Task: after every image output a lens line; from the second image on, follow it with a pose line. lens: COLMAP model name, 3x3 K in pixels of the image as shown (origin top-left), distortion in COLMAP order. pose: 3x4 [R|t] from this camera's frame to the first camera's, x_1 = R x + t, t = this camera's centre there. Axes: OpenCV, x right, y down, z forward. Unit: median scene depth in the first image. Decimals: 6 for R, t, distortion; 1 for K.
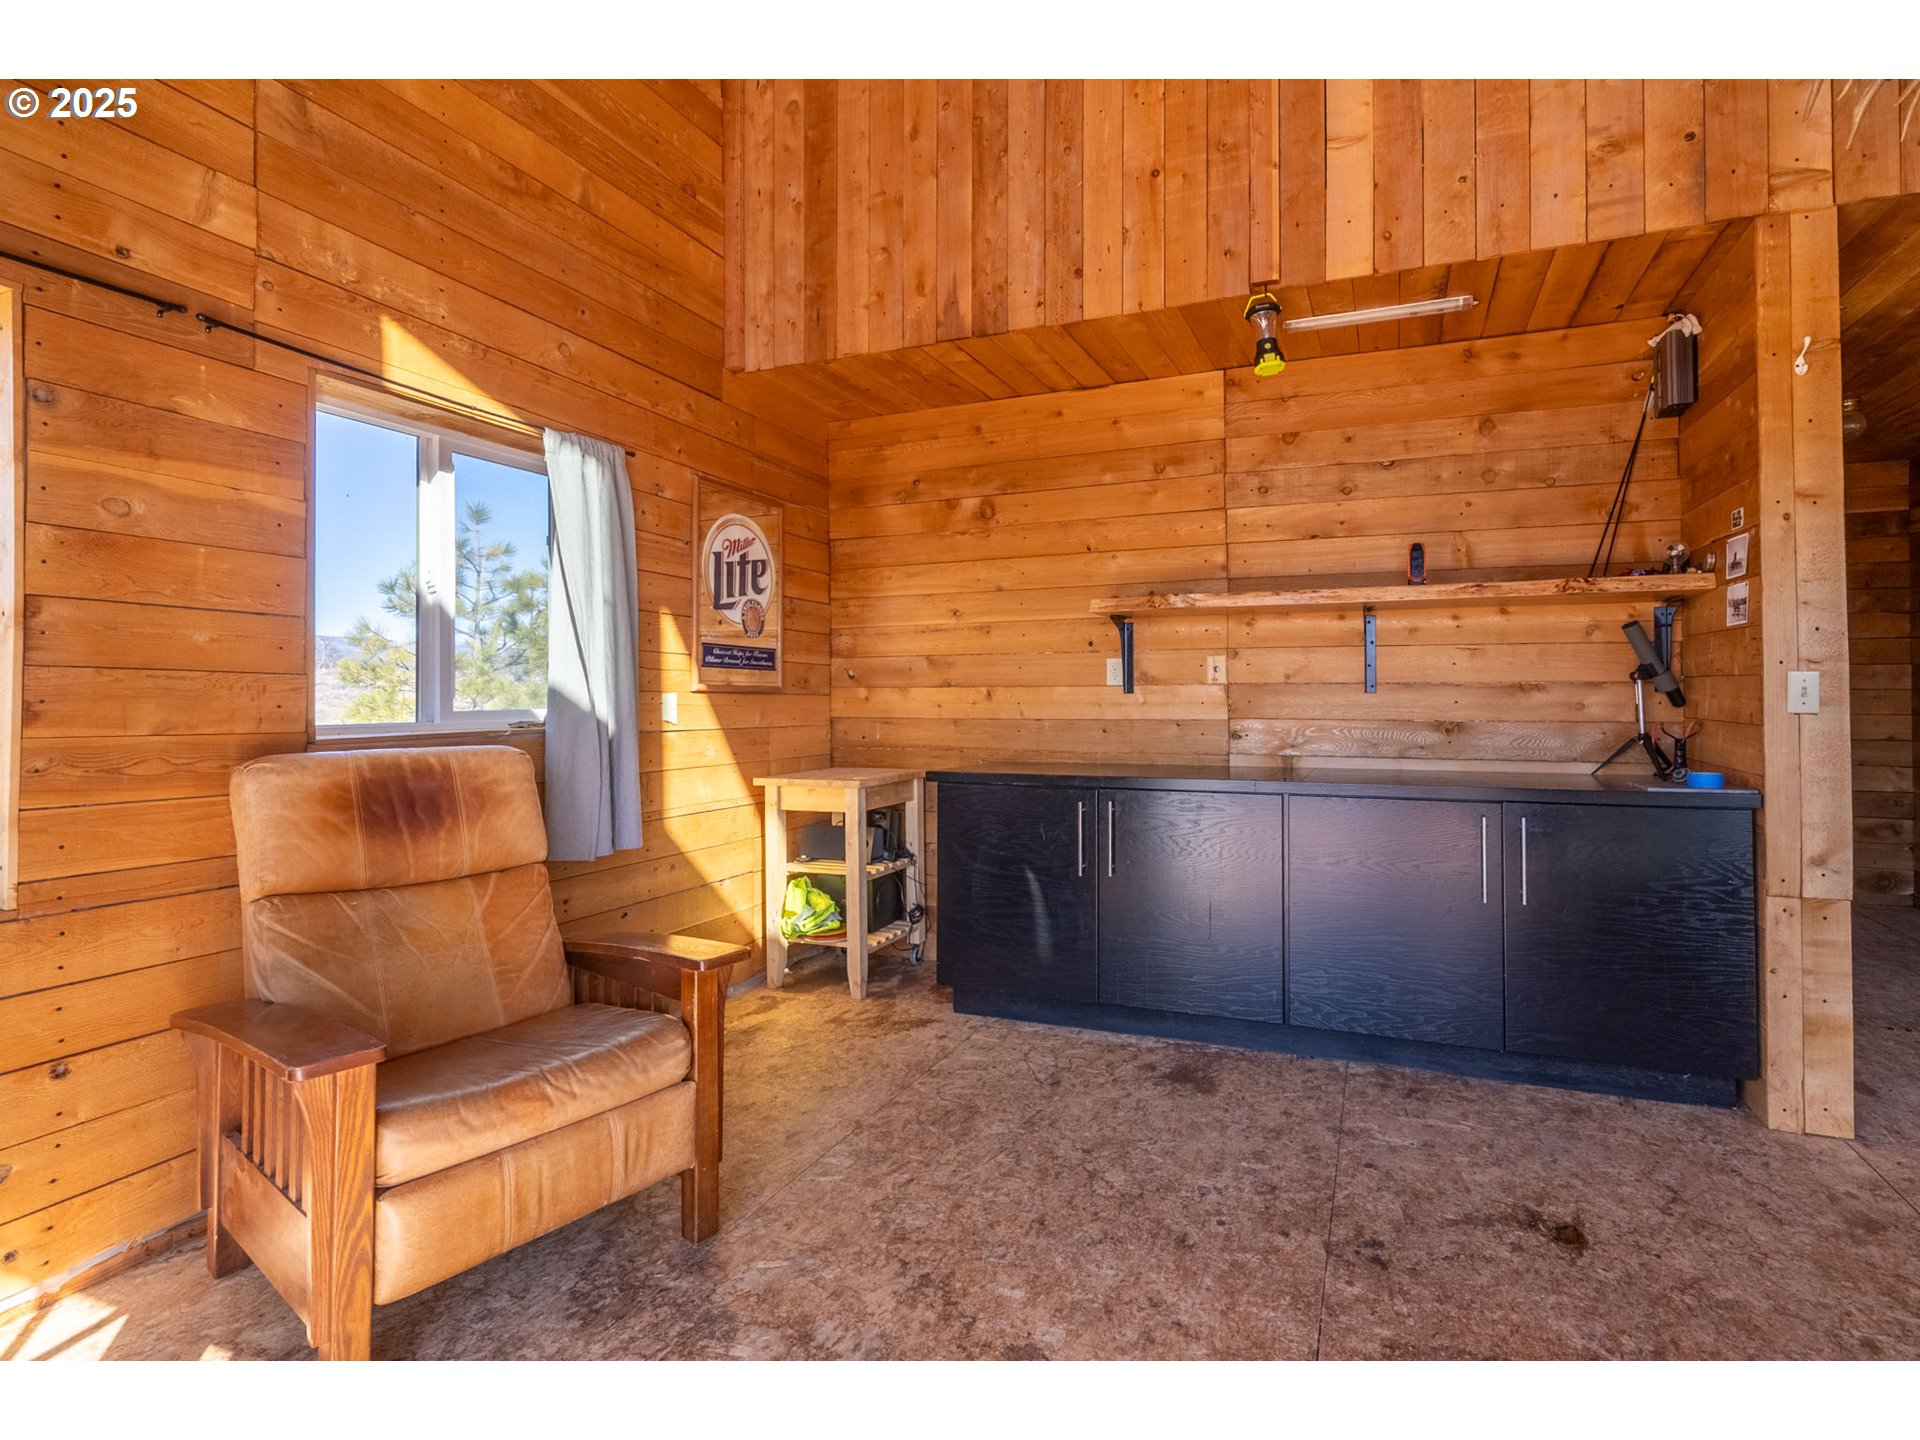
lens RADIAL K [[929.4, 0, 928.1], [0, 929.4, 704.1], [0, 0, 1]] dist [0.001718, -0.000626]
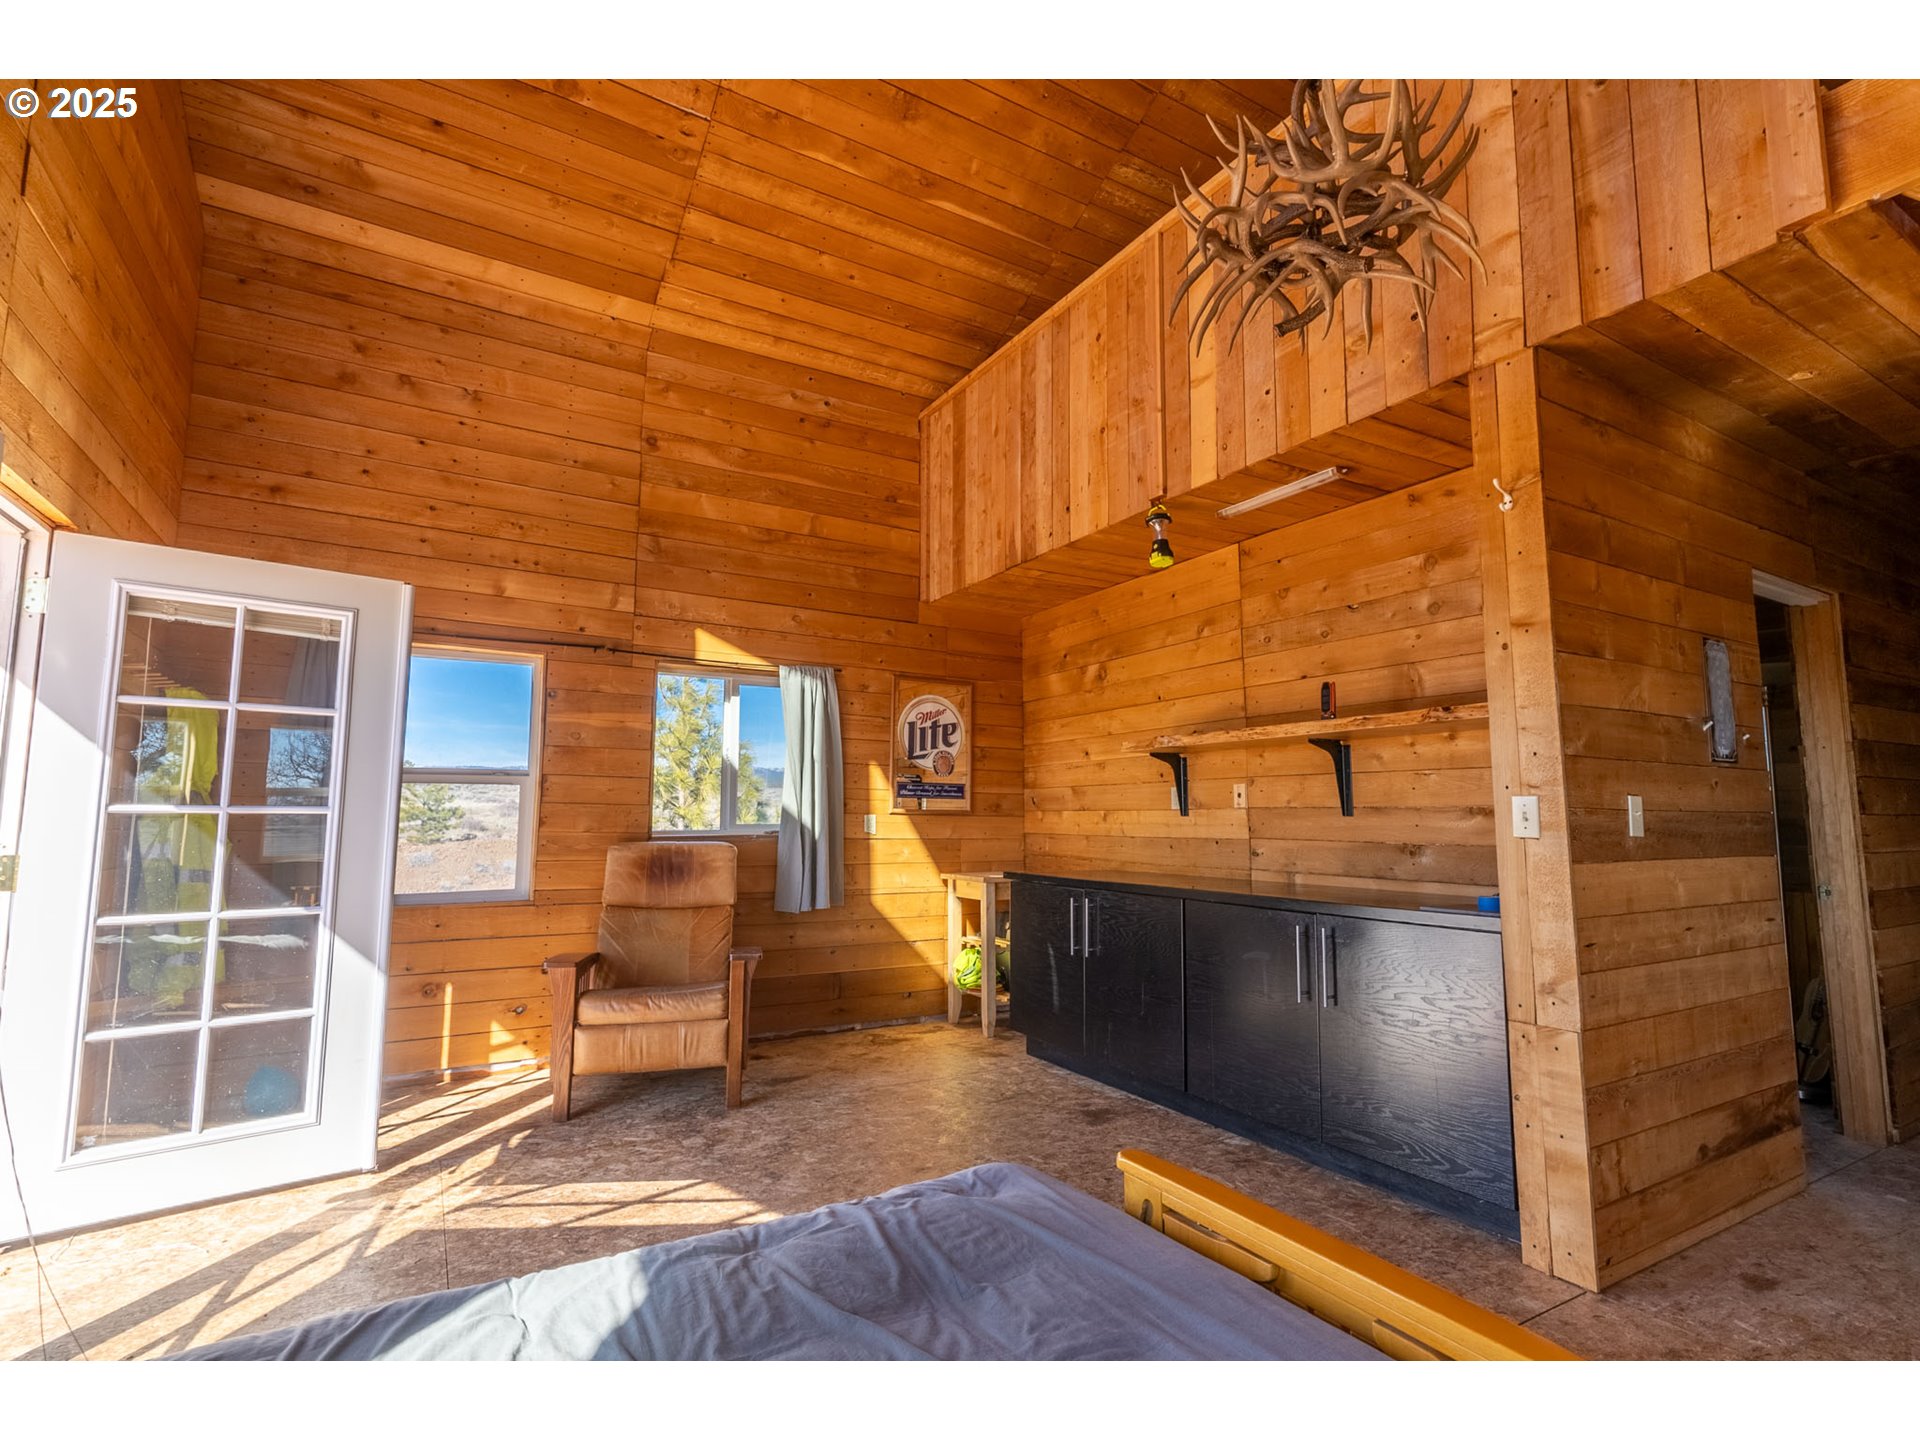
lens RADIAL K [[919.9, 0, 958.2], [0, 919.9, 746.3], [0, 0, 1]] dist [-0.000280, -0.000254]
pose [[0.777999, -0.043692, -0.626745, 0.853849], [-0.010135, 0.996576, -0.082054, -0.000739], [0.628184, 0.070190, 0.774892, -0.129699]]
